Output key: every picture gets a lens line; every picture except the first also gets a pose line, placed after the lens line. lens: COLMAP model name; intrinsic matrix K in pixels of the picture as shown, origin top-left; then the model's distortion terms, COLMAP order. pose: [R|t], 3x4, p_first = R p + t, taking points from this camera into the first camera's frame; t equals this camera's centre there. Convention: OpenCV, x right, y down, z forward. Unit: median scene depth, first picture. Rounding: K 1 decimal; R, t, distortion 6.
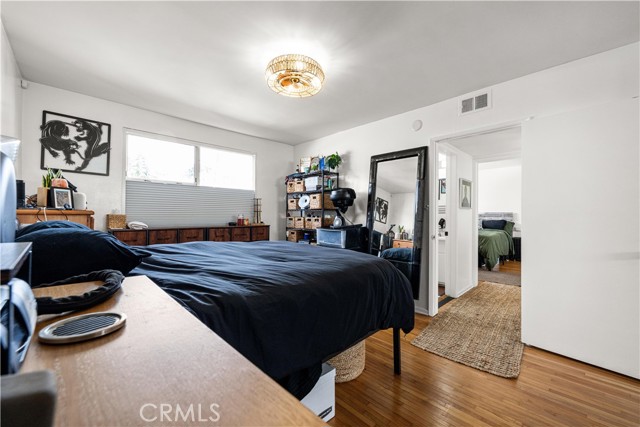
lens RADIAL K [[255.4, 0, 318.5], [0, 255.4, 215.3], [0, 0, 1]] dist [0.001234, 0.000048]
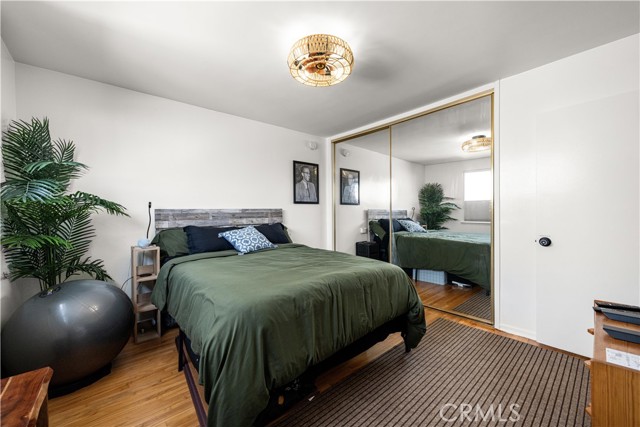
lens RADIAL K [[255.4, 0, 318.5], [0, 255.4, 215.3], [0, 0, 1]] dist [0.001234, 0.000048]
pose [[0.060281, -0.016904, 0.998038, 0.204888], [0.011924, 0.999797, 0.016214, -0.005227], [-0.998110, 0.010923, 0.060470, 0.883966]]
